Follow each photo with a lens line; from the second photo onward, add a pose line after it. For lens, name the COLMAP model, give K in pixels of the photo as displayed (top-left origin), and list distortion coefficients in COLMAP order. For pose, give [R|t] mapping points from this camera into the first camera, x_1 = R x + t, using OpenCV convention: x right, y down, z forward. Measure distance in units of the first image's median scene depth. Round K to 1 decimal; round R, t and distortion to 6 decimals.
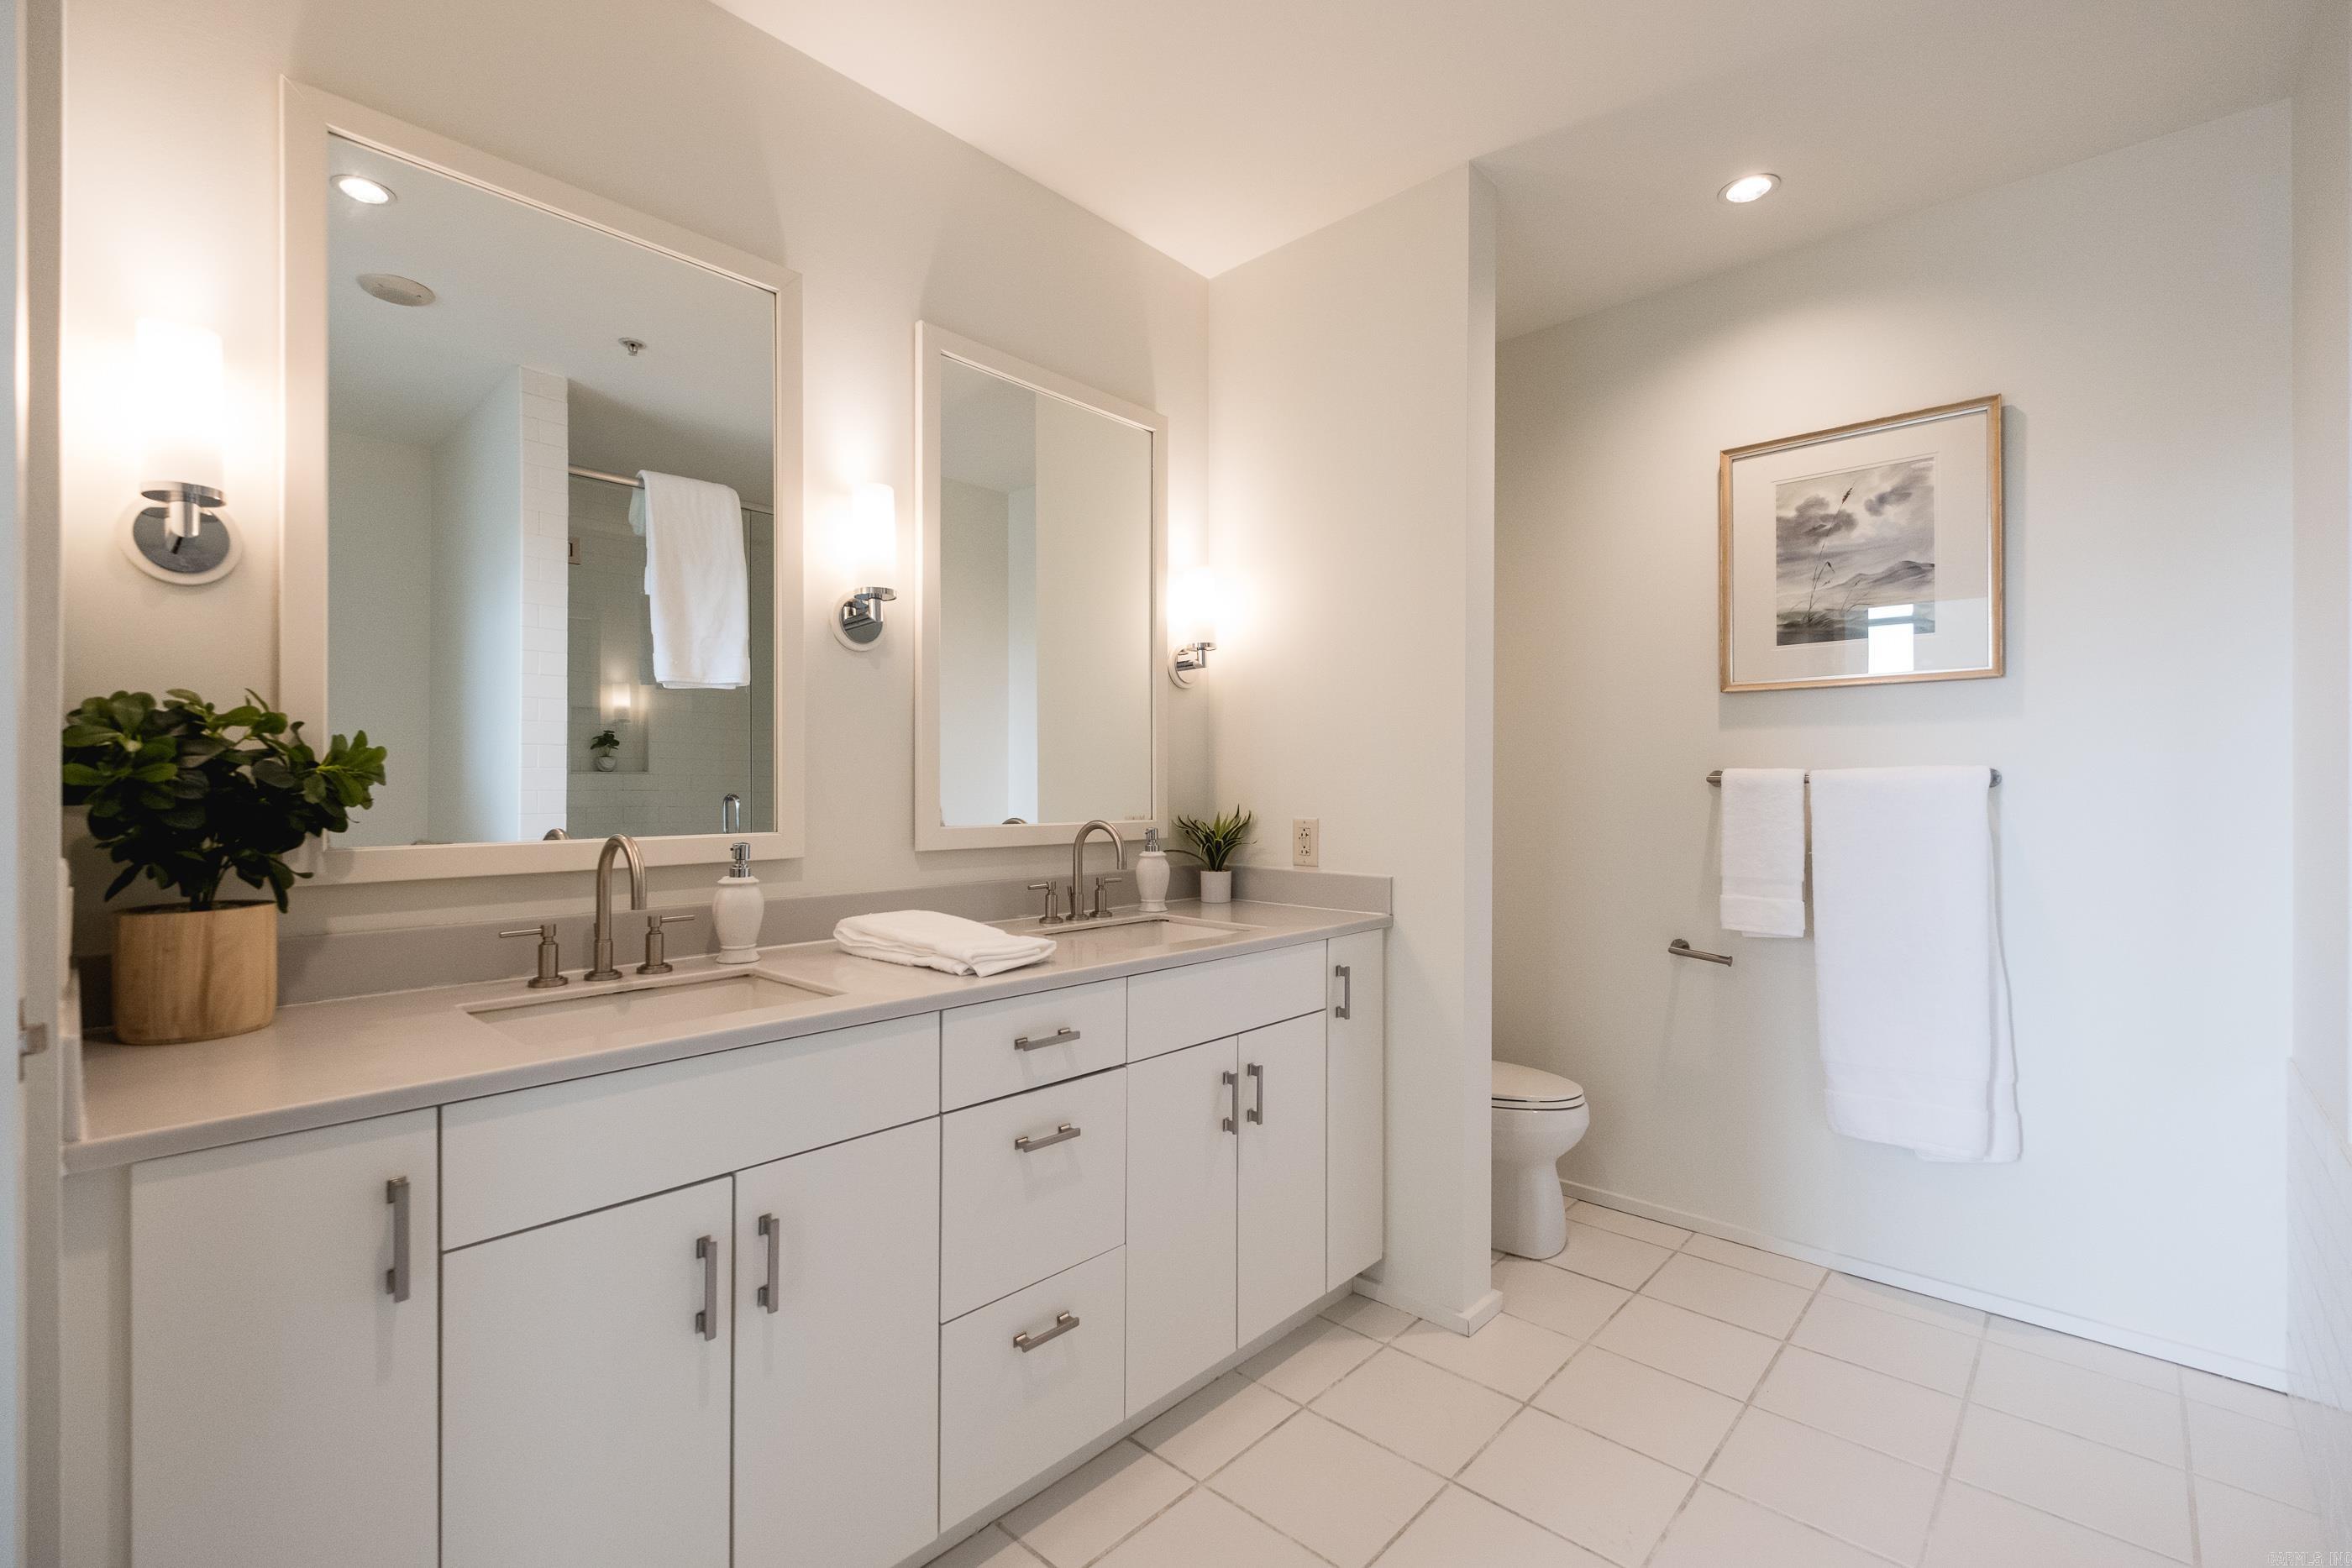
lens RADIAL K [[1020.9, 0, 1121.6], [0, 1020.9, 788.0], [0, 0, 1]] dist [0.006623, -0.005408]
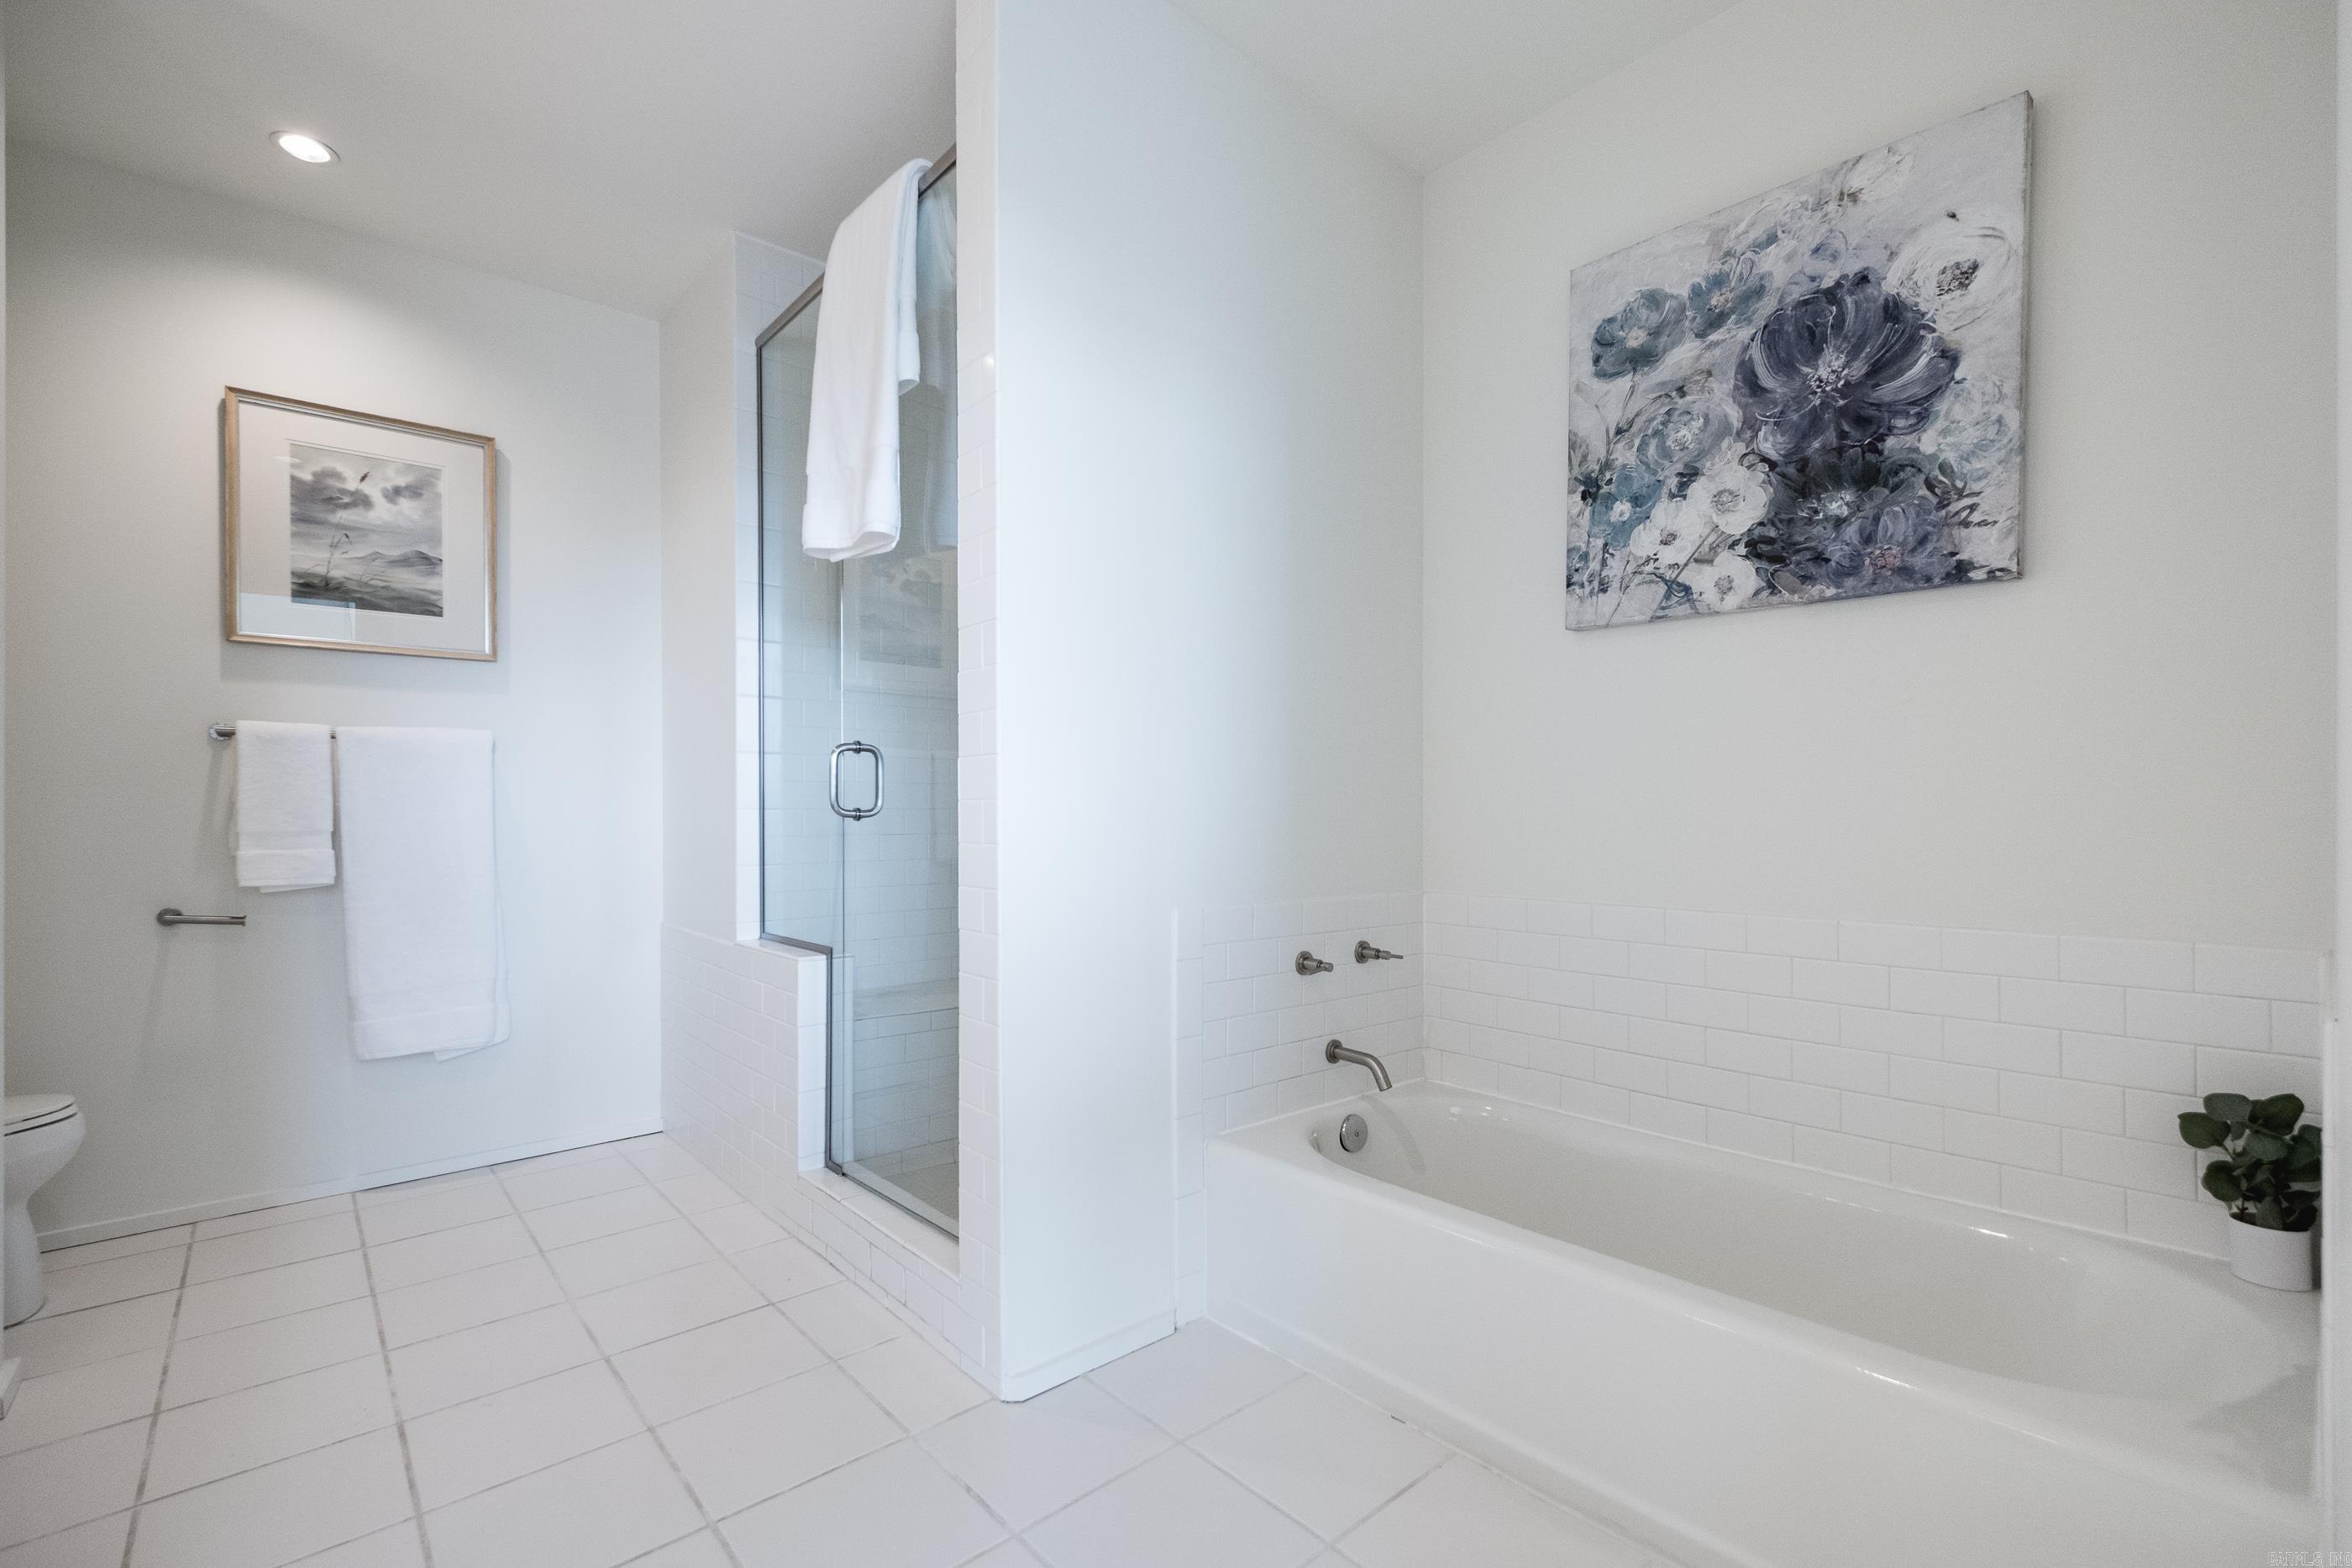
lens RADIAL K [[1020.9, 0, 1186.0], [0, 1020.9, 797.6], [0, 0, 1]] dist [0.006623, -0.005408]
pose [[0.078368, 0.002391, 0.996922, -0.305021], [0.000452, 0.999997, -0.002434, 0.057974], [-0.996924, 0.000642, 0.078366, 0.040729]]
